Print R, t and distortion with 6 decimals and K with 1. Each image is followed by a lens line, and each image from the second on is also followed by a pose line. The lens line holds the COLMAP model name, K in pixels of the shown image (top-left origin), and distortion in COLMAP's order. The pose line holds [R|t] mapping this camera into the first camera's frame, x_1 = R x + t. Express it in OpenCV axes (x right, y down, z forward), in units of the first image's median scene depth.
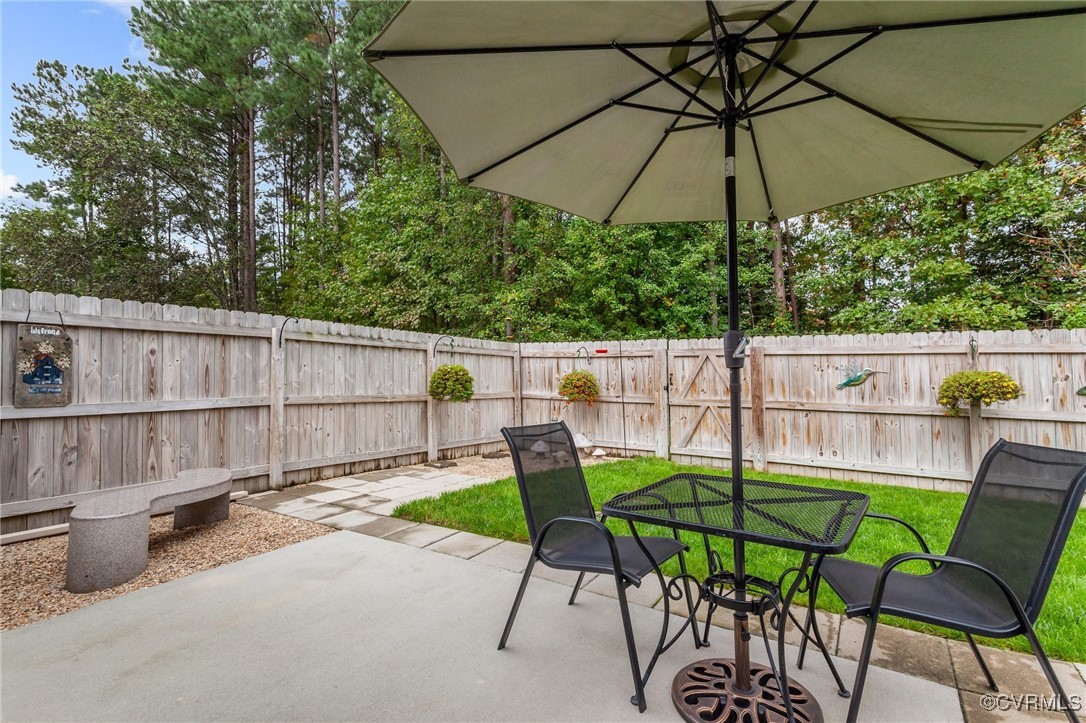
lens RADIAL K [[512.6, 0, 548.7], [0, 512.6, 355.4], [0, 0, 1]] dist [0.003959, -0.000045]
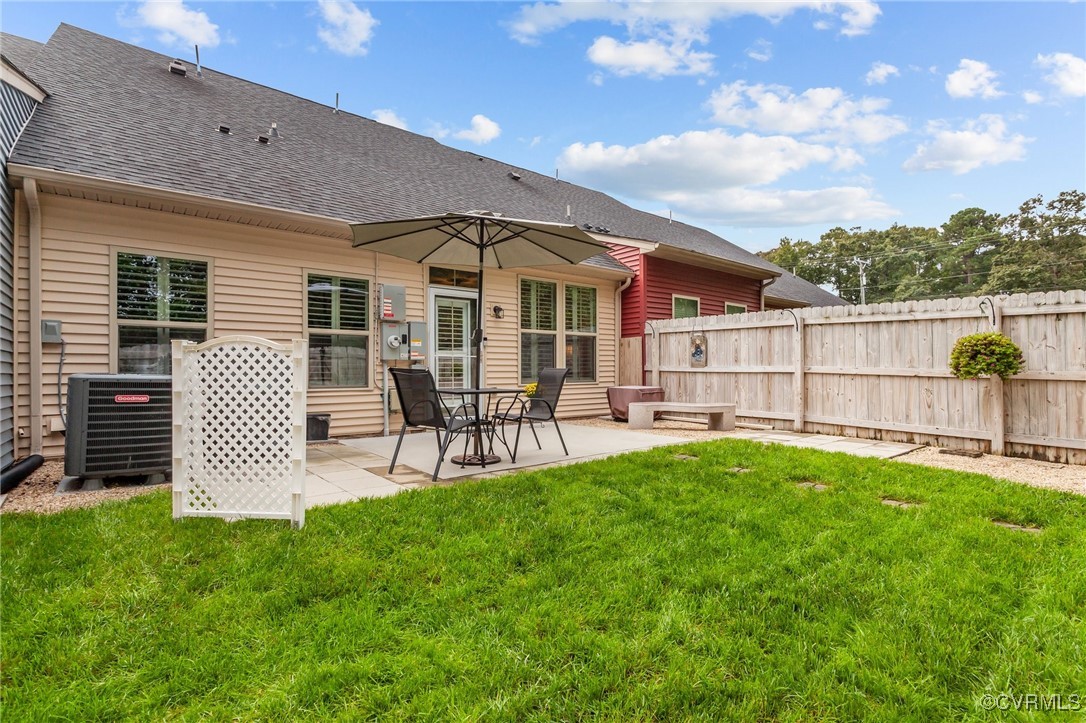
lens RADIAL K [[516.7, 0, 550.6], [0, 516.7, 365.0], [0, 0, 1]] dist [0.002736, 0.001187]
pose [[-0.311457, -0.001209, -0.950260, 0.954128], [0.036789, 0.999234, -0.013329, 0.065361], [0.949548, -0.039110, -0.311174, 0.738331]]
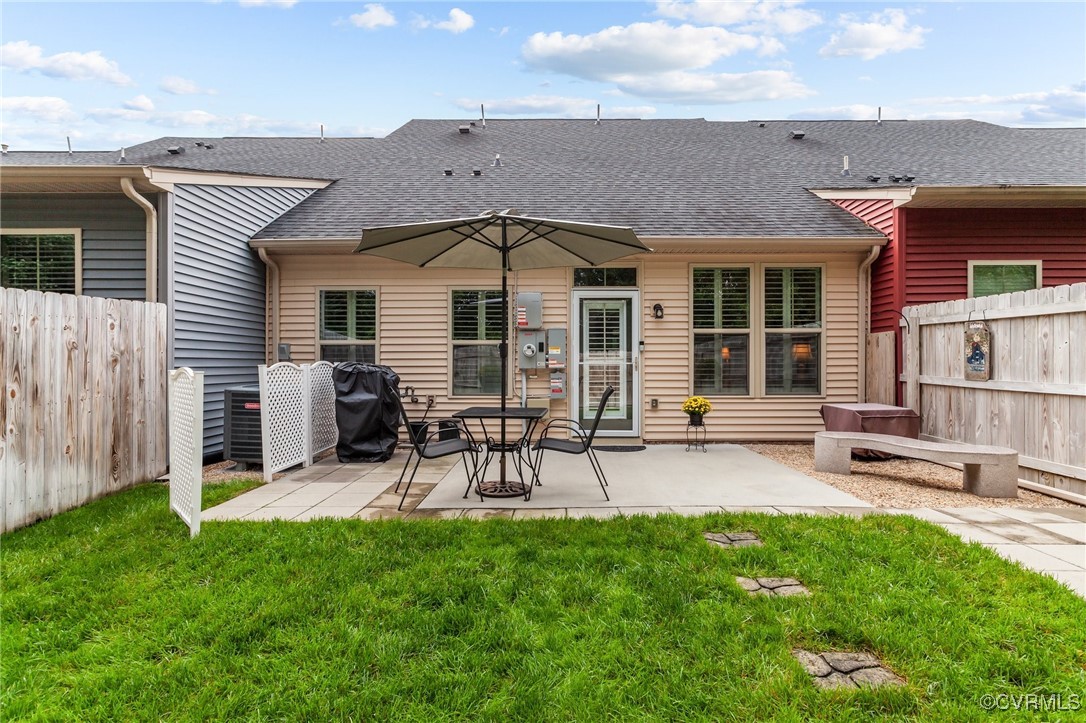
lens RADIAL K [[511.8, 0, 548.5], [0, 511.8, 359.3], [0, 0, 1]] dist [0.001835, 0.000560]
pose [[-0.847221, 0.006942, -0.531195, 0.493679], [0.025397, 0.999301, -0.027447, 0.034769], [0.530633, -0.036744, -0.846805, 1.053650]]
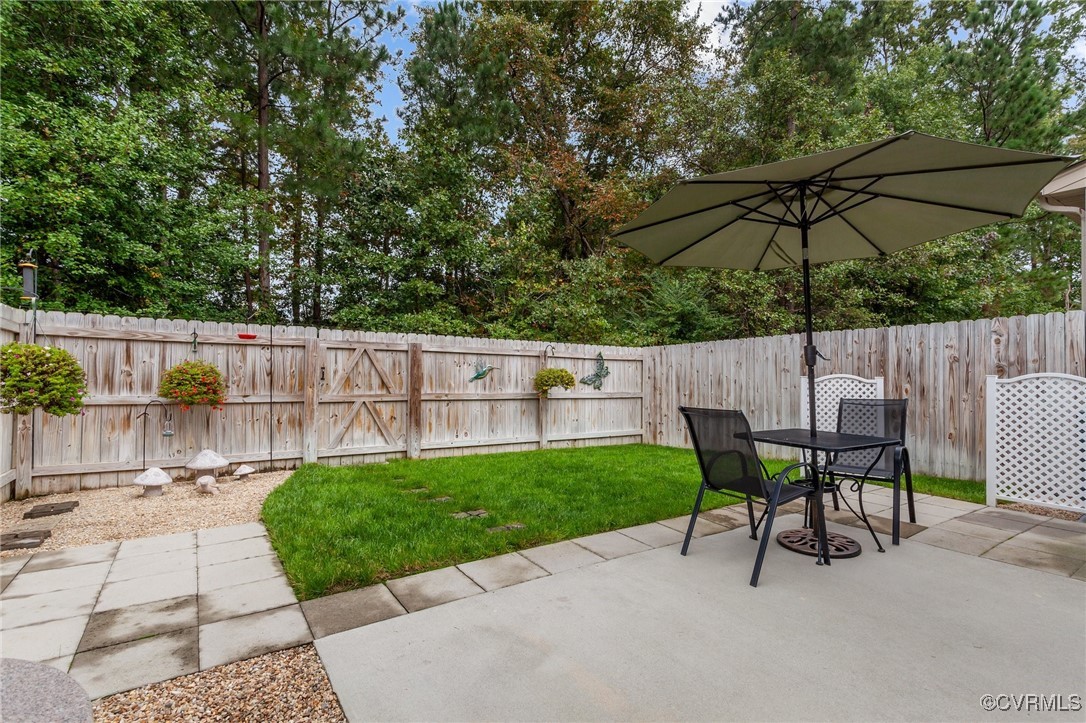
lens RADIAL K [[520.9, 0, 549.2], [0, 520.9, 359.9], [0, 0, 1]] dist [0.004483, 0.001054]
pose [[0.391471, 0.024990, 0.919851, -0.567542], [-0.040928, 0.999115, -0.009726, 0.020507], [-0.919280, -0.033841, 0.392148, 0.377382]]
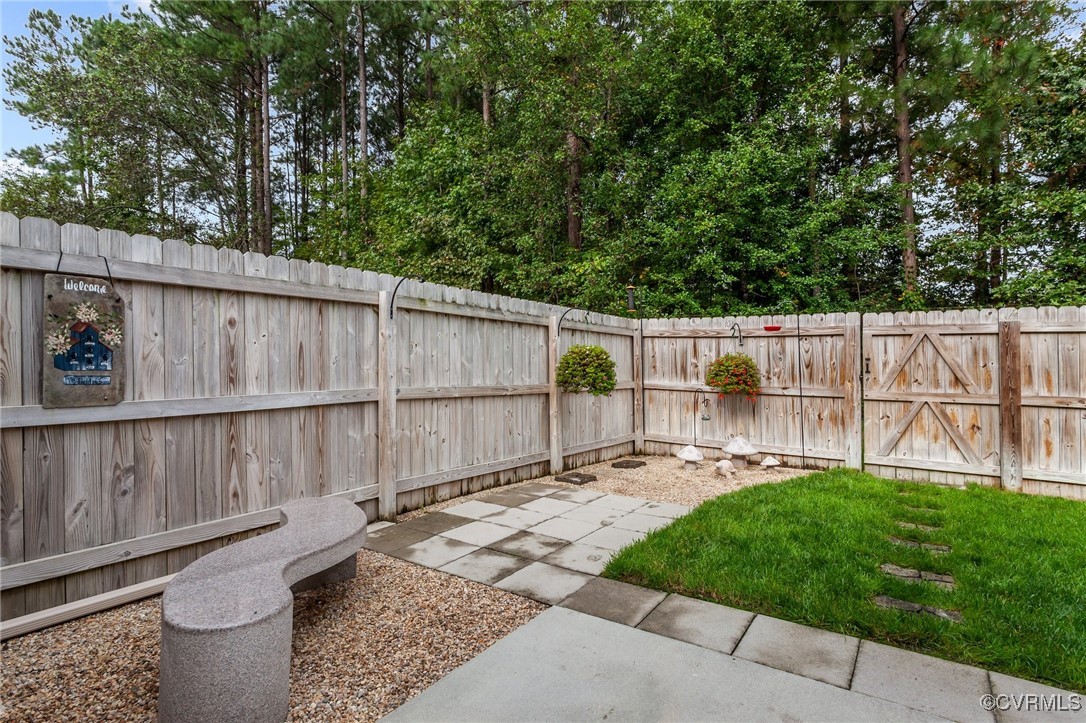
lens RADIAL K [[553.9, 0, 548.6], [0, 553.9, 354.8], [0, 0, 1]] dist [-0.005076, 0.002800]
pose [[0.999489, 0.002003, -0.031894, -0.263678], [-0.001129, 0.999624, 0.027395, 0.011759], [0.031937, -0.027345, 0.999116, 0.229819]]
